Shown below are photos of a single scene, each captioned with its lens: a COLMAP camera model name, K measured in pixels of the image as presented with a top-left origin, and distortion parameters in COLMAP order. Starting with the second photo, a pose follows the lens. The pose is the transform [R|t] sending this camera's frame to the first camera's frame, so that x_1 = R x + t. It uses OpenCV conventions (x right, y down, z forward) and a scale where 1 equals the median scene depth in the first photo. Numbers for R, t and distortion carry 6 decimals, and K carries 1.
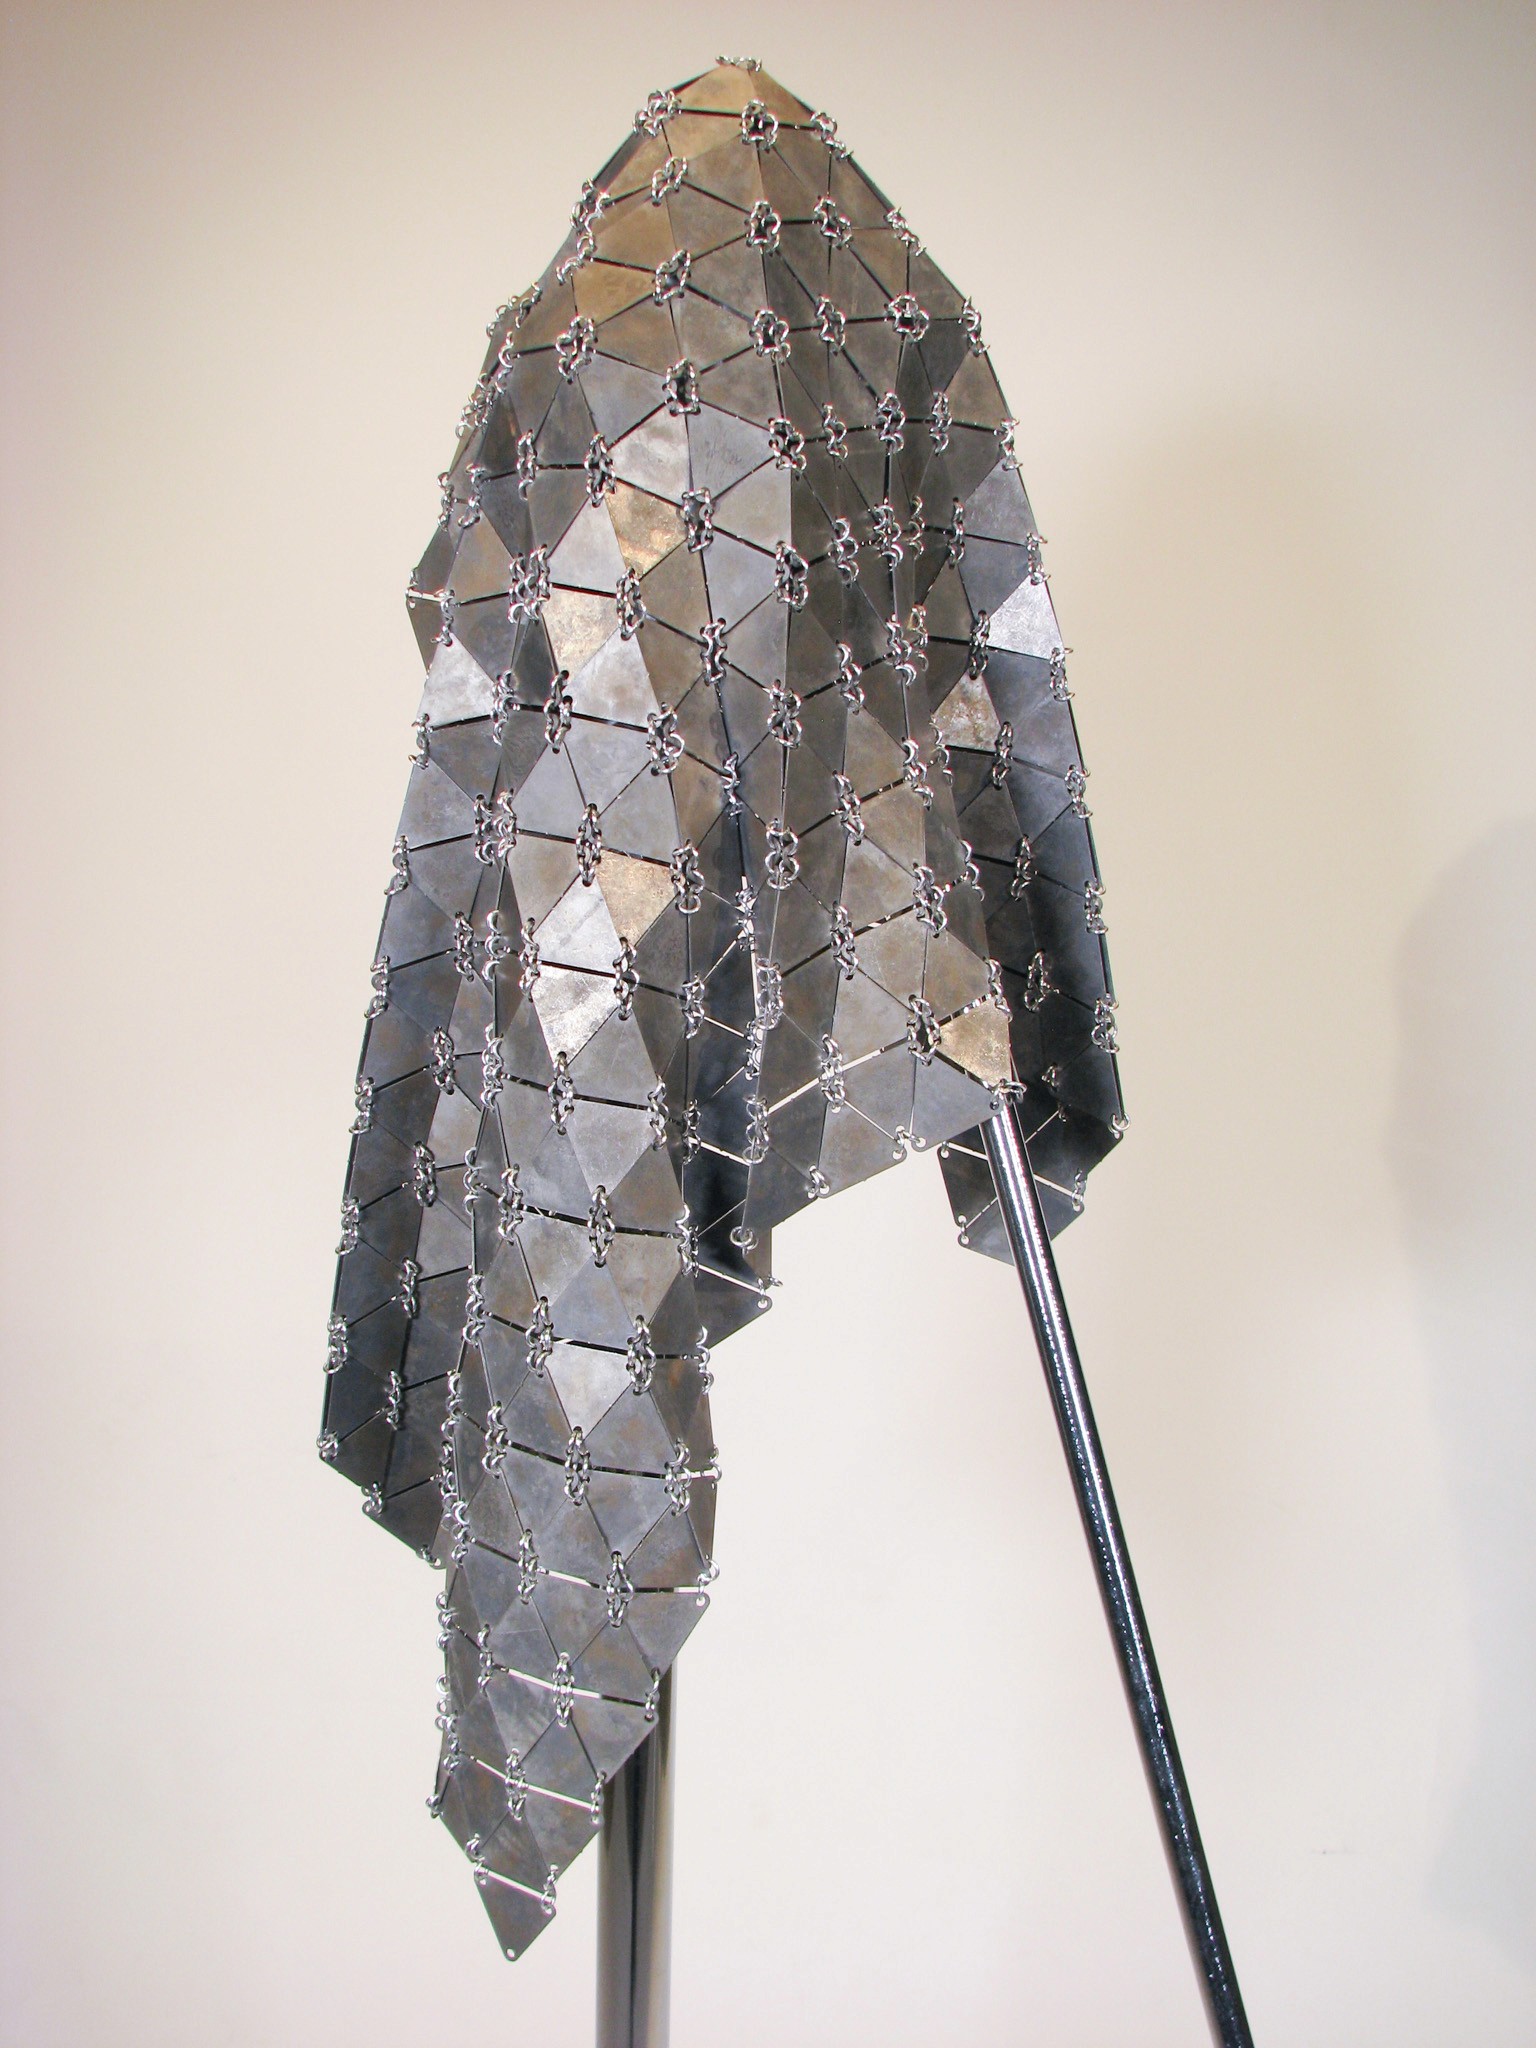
lens RADIAL K [[2120.1, 0, 768.0], [0, 2120.1, 1024.0], [0, 0, 1]] dist [-0.186936, 0.211575]
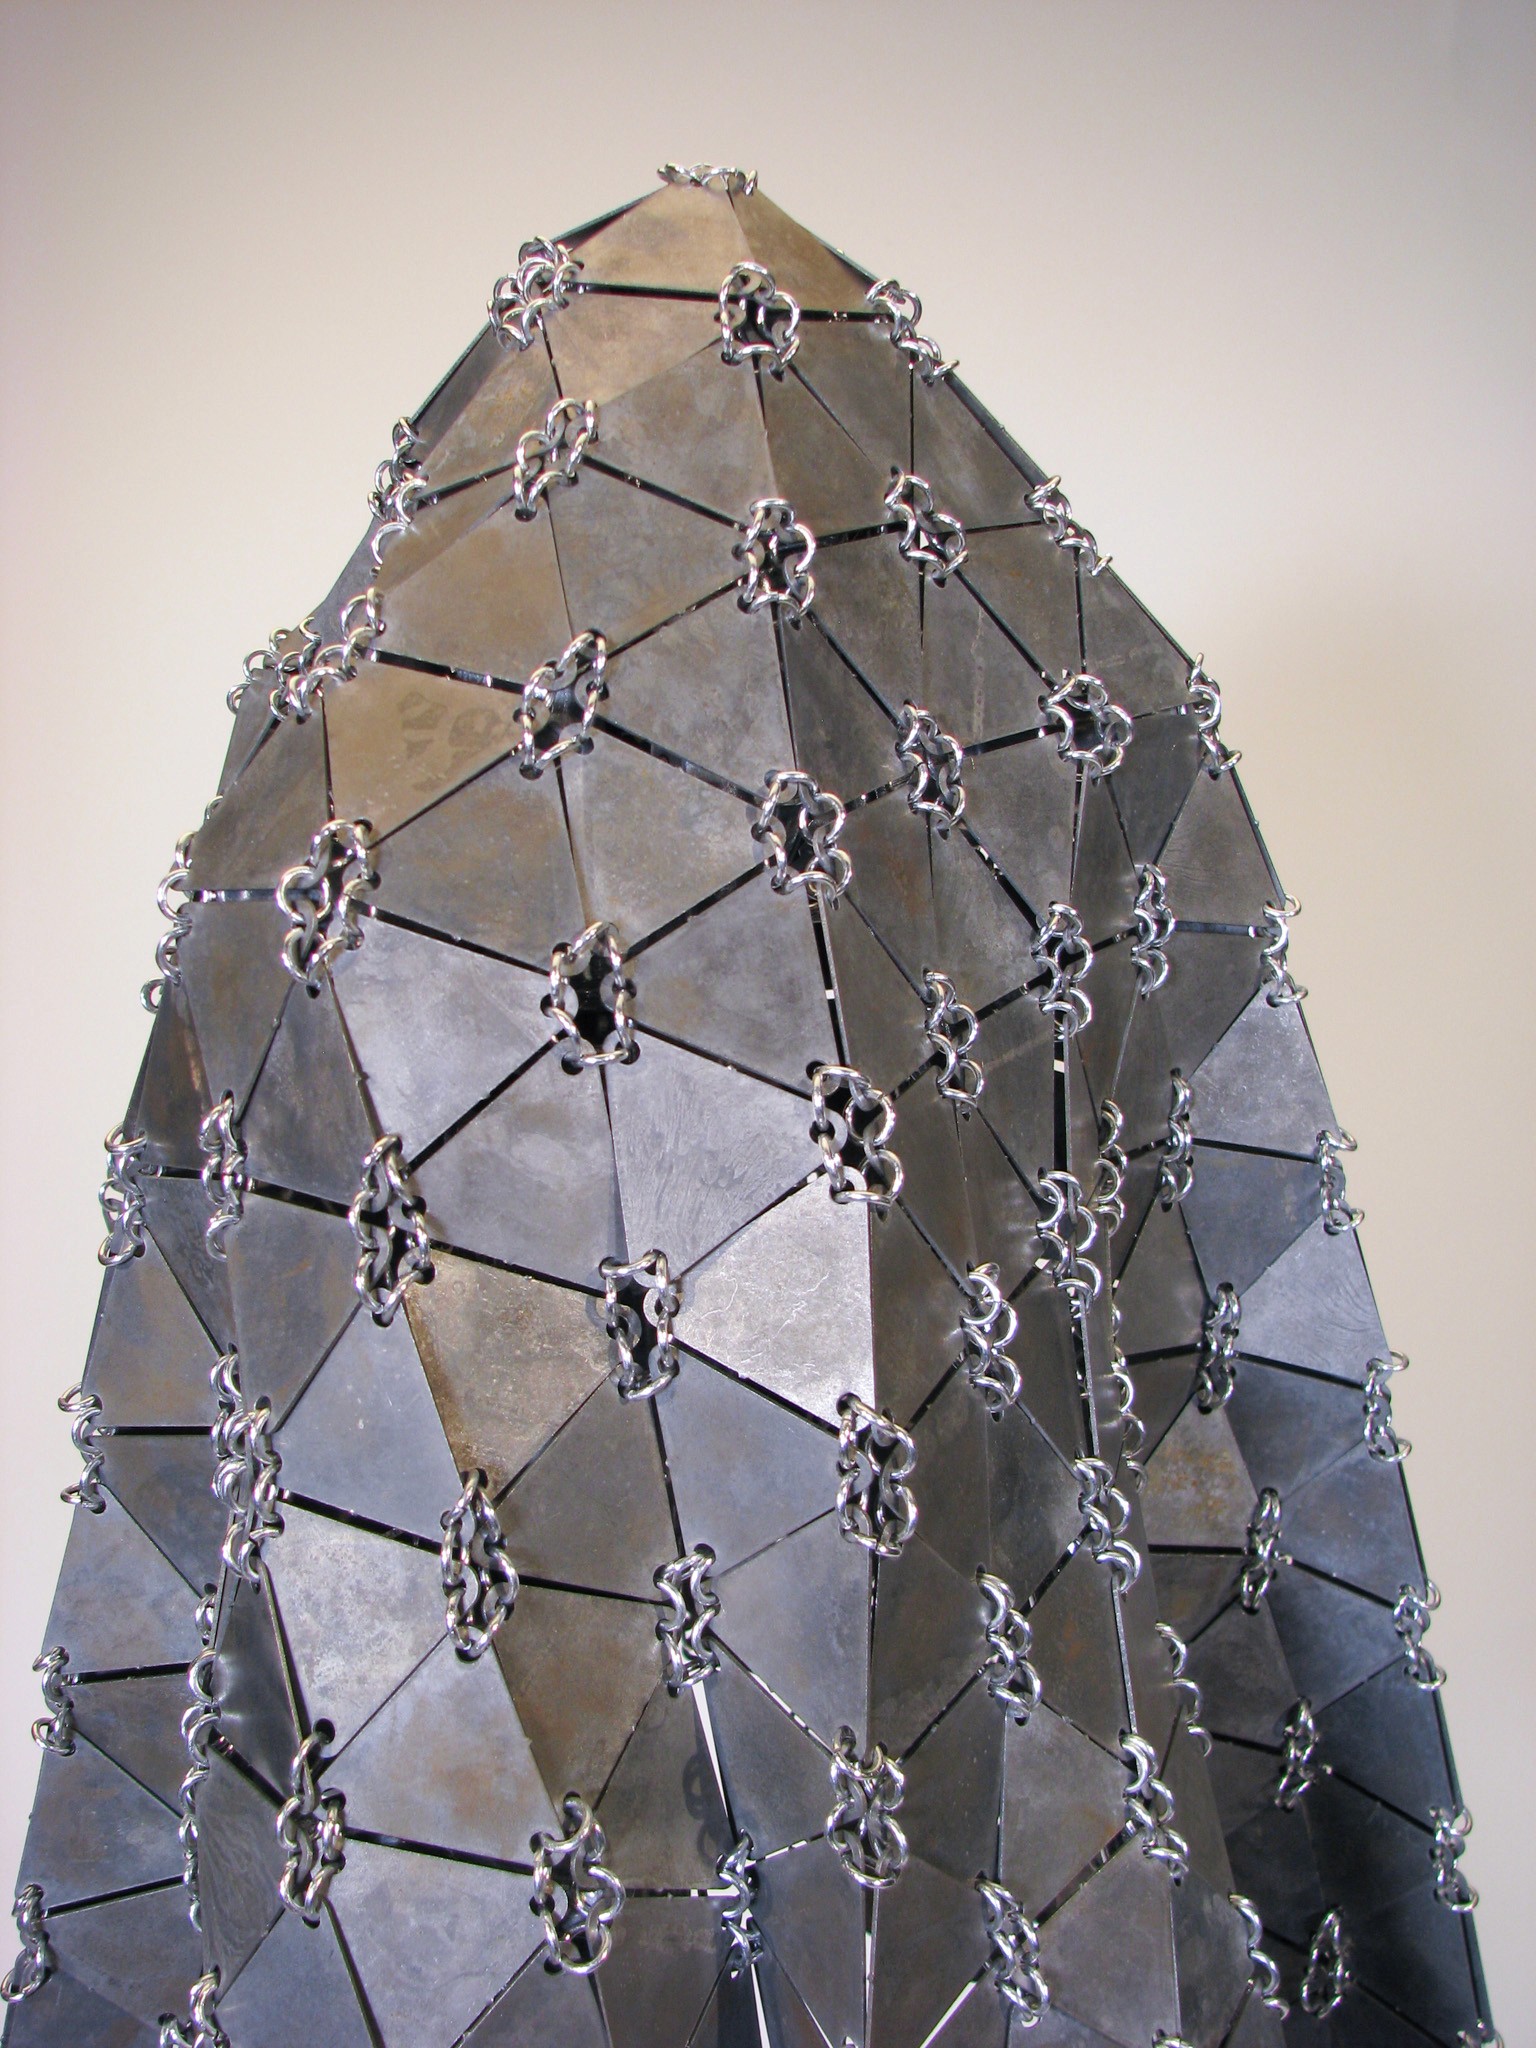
lens RADIAL K [[2120.1, 0, 768.0], [0, 2120.1, 1024.0], [0, 0, 1]] dist [-0.186936, 0.211575]
pose [[0.999597, -0.025071, 0.013349, -0.012181], [0.025531, 0.999044, -0.035478, -0.273596], [-0.012447, 0.035805, 0.999281, 0.568857]]
